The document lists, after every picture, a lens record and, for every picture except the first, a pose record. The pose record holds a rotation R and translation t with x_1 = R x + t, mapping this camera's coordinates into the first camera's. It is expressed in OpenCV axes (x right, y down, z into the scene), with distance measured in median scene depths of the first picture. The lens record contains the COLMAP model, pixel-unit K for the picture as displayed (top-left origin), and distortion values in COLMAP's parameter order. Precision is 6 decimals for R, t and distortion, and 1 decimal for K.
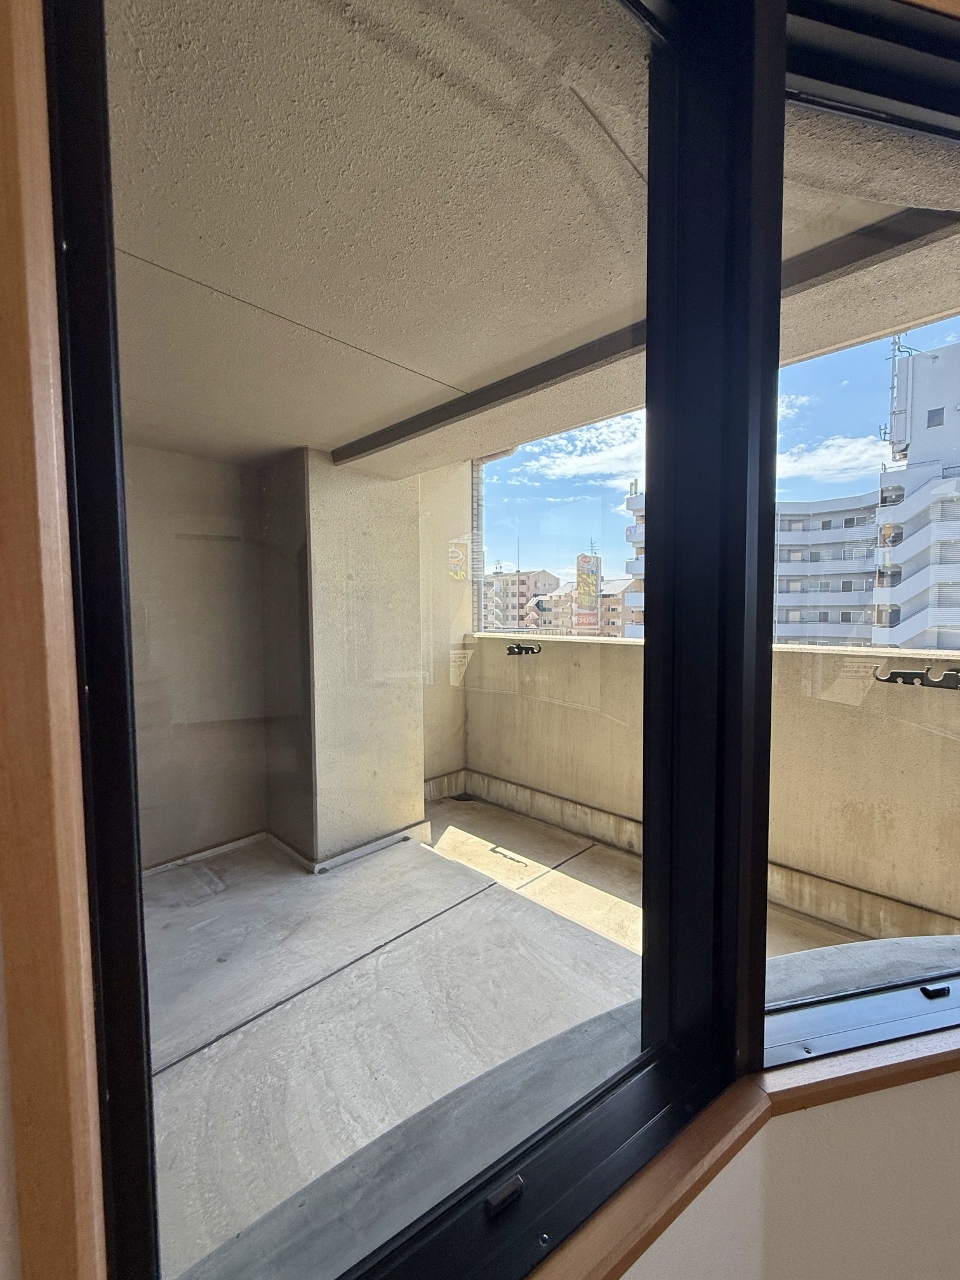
lens RADIAL K [[512.5, 0, 478.2], [0, 512.5, 637.4], [0, 0, 1]] dist [0.001570, -0.000065]
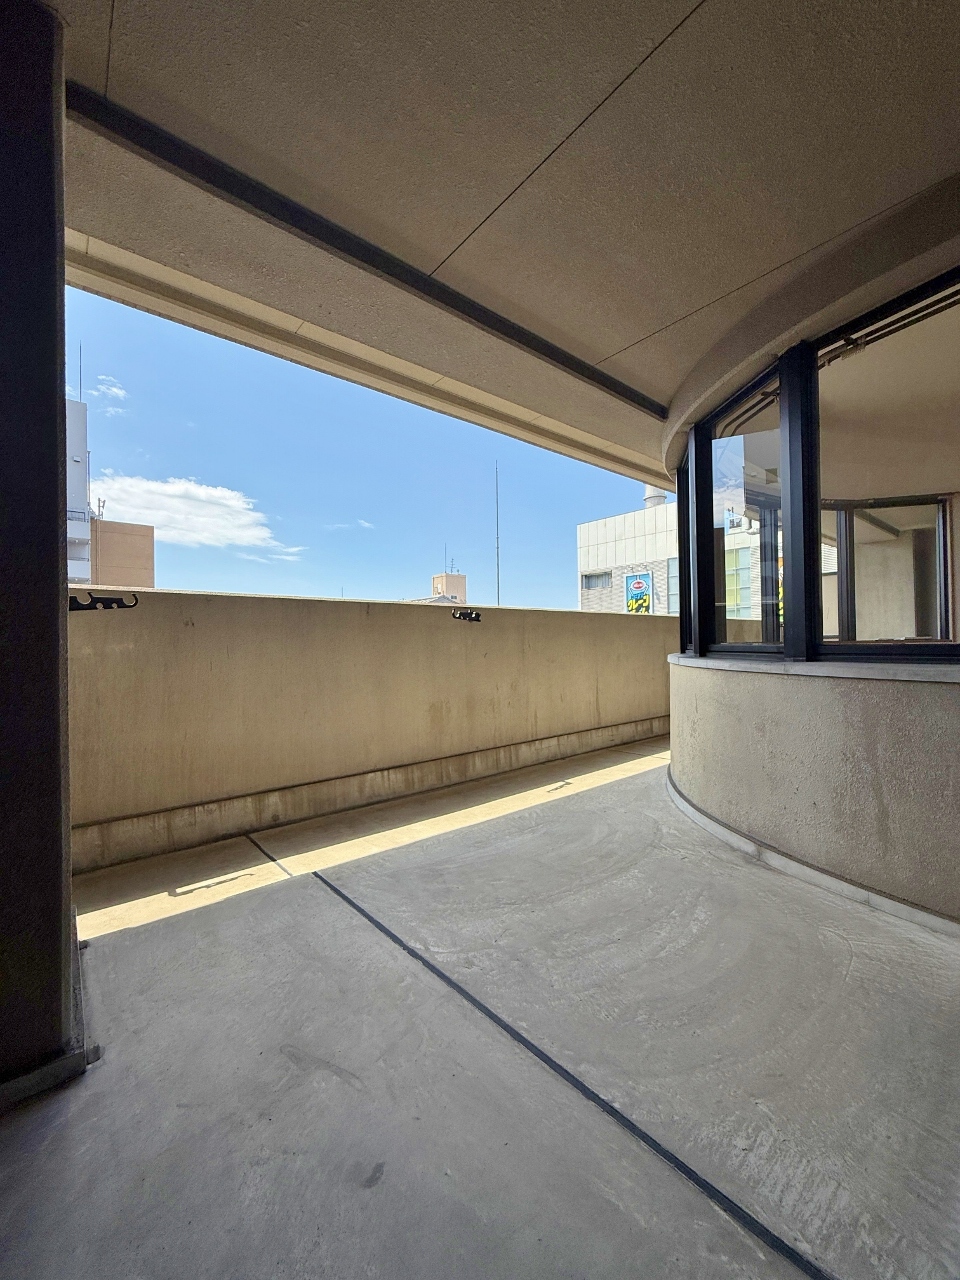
lens RADIAL K [[512.5, 0, 478.9], [0, 512.5, 640.9], [0, 0, 1]] dist [0.001570, -0.000065]
pose [[0.093555, 0.011248, 0.995551, -0.729345], [0.065370, 0.997709, -0.017415, 0.164856], [-0.993466, 0.066708, 0.092605, 0.676616]]
